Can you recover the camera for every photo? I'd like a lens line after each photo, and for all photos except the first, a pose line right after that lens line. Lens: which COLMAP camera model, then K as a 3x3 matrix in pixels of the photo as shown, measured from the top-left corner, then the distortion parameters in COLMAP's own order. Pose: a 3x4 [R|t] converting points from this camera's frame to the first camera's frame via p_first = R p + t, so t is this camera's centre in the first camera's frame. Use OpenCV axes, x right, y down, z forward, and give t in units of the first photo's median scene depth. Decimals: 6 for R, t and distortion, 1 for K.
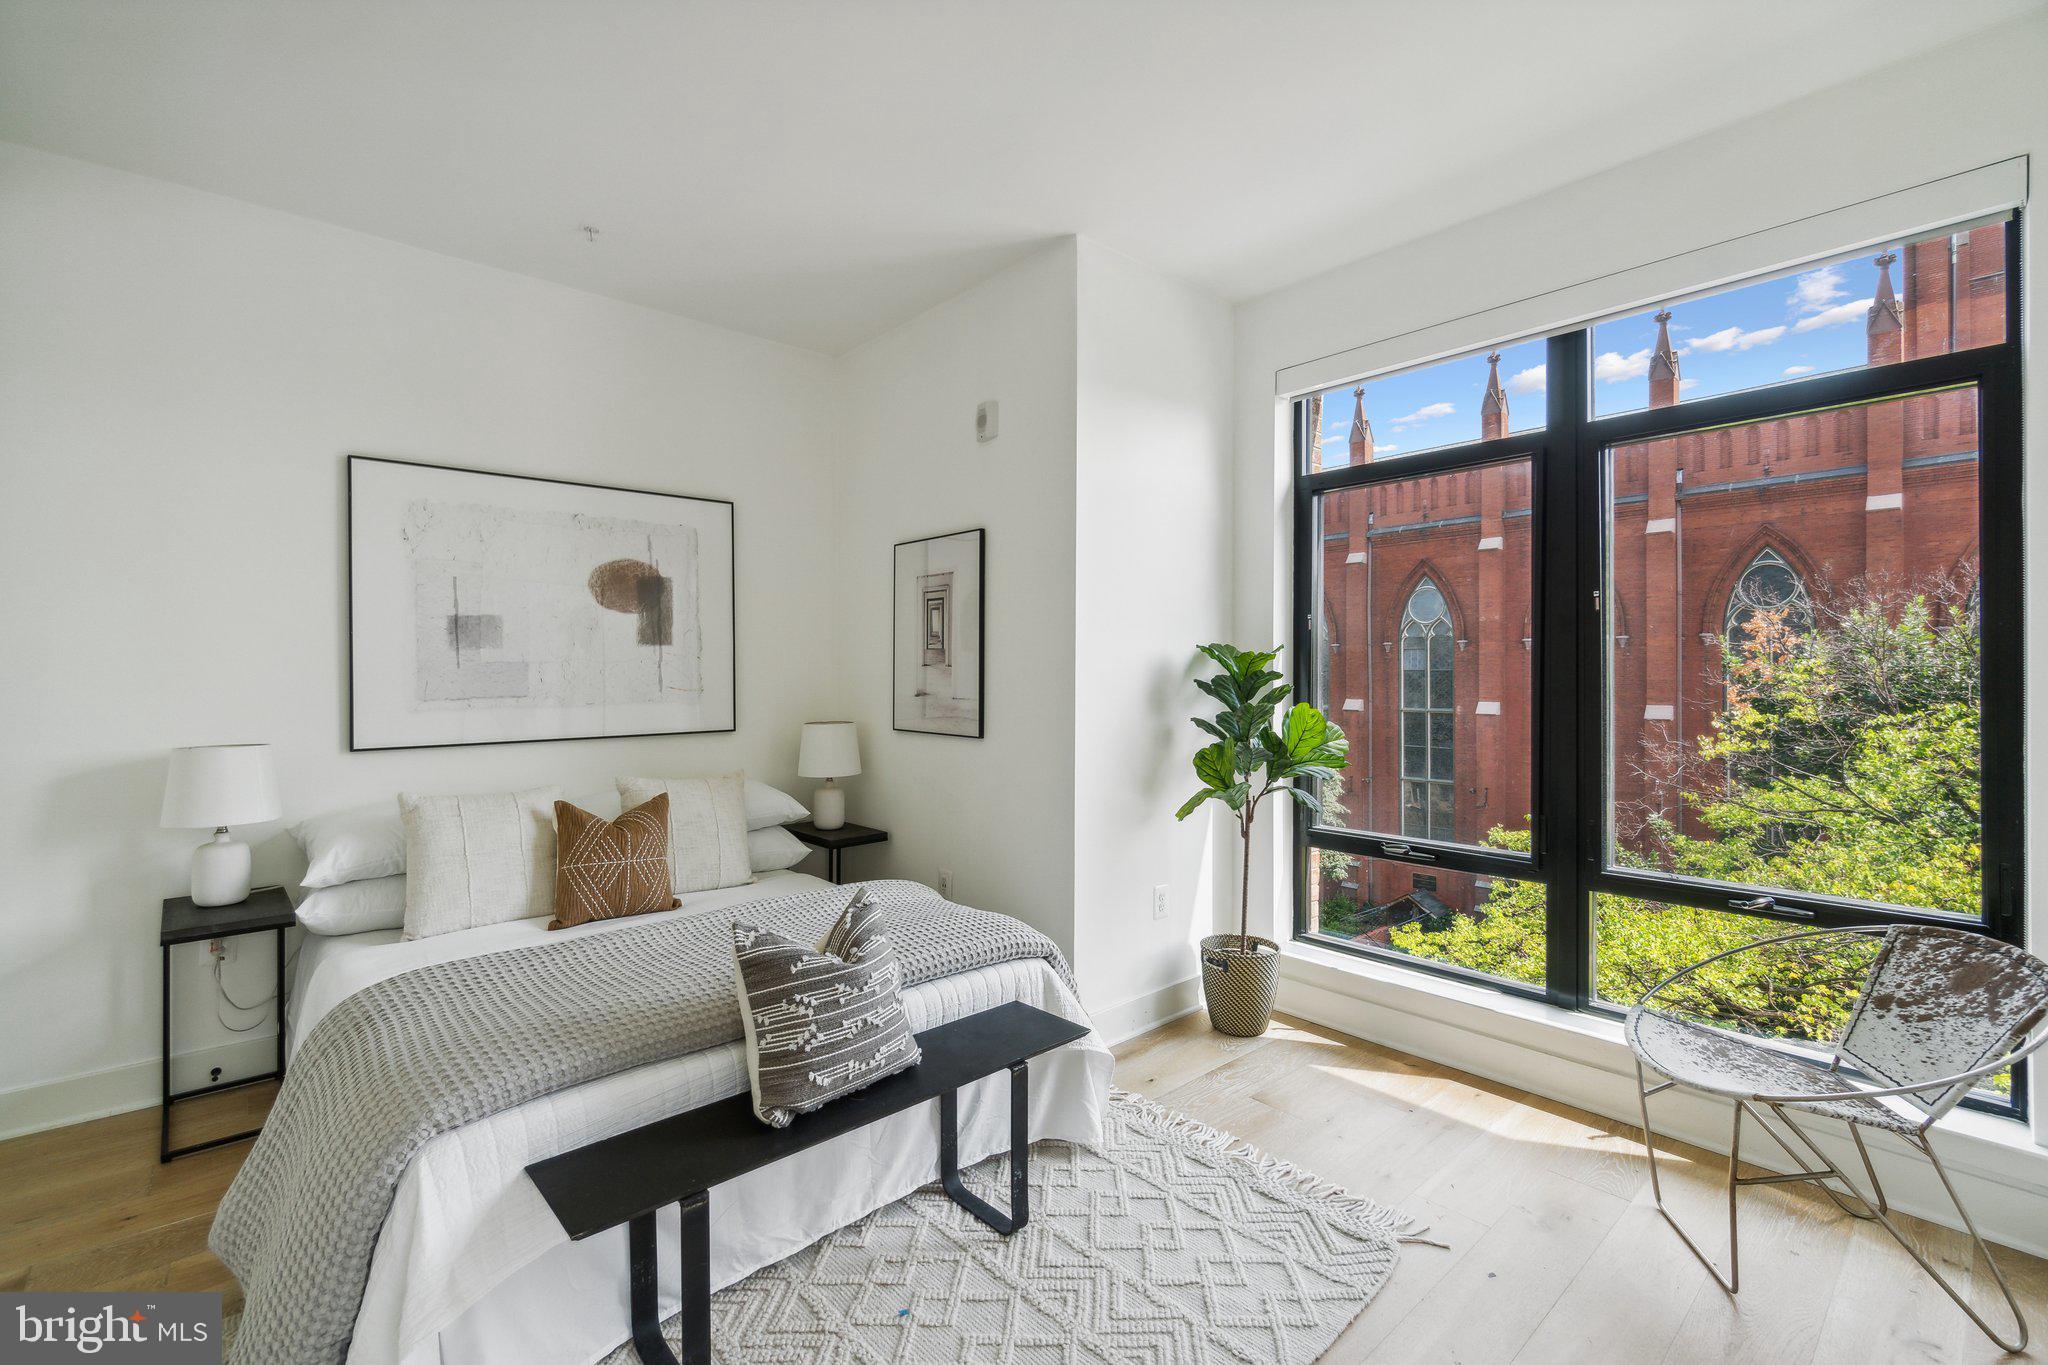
lens RADIAL K [[891.3, 0, 1024.0], [0, 891.3, 682.5], [0, 0, 1]] dist [0.000534, 0.000034]
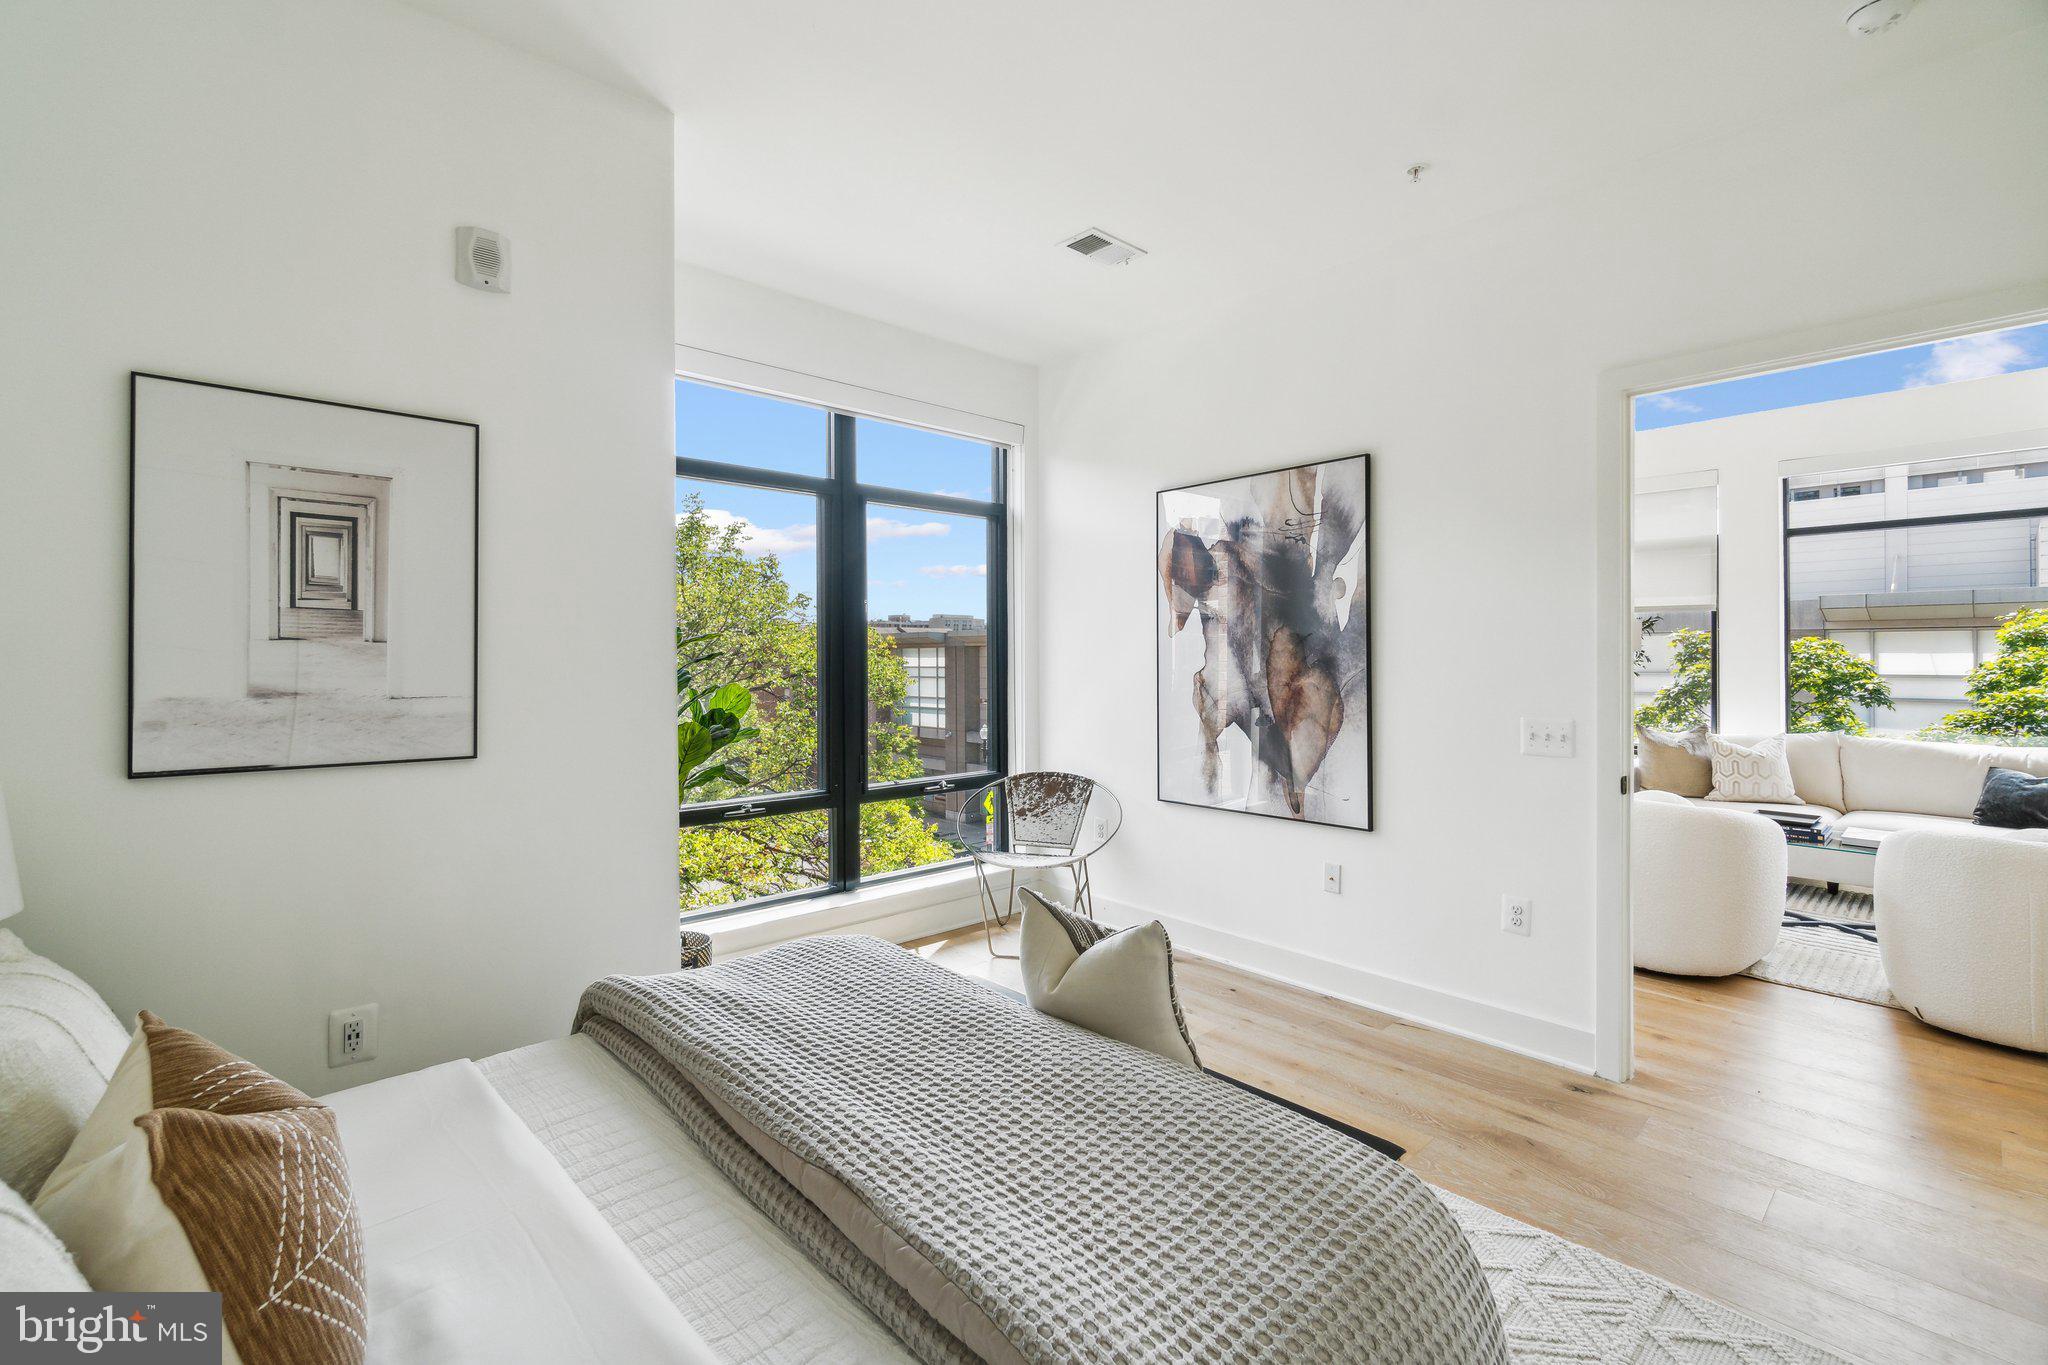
lens RADIAL K [[881.2, 0, 1020.2], [0, 881.2, 644.3], [0, 0, 1]] dist [-0.000400, -0.000044]
pose [[-0.011589, 0.007636, 0.999904, -0.642307], [-0.000349, 0.999971, -0.007640, -0.012593], [-0.999933, -0.000438, -0.011586, 0.592815]]
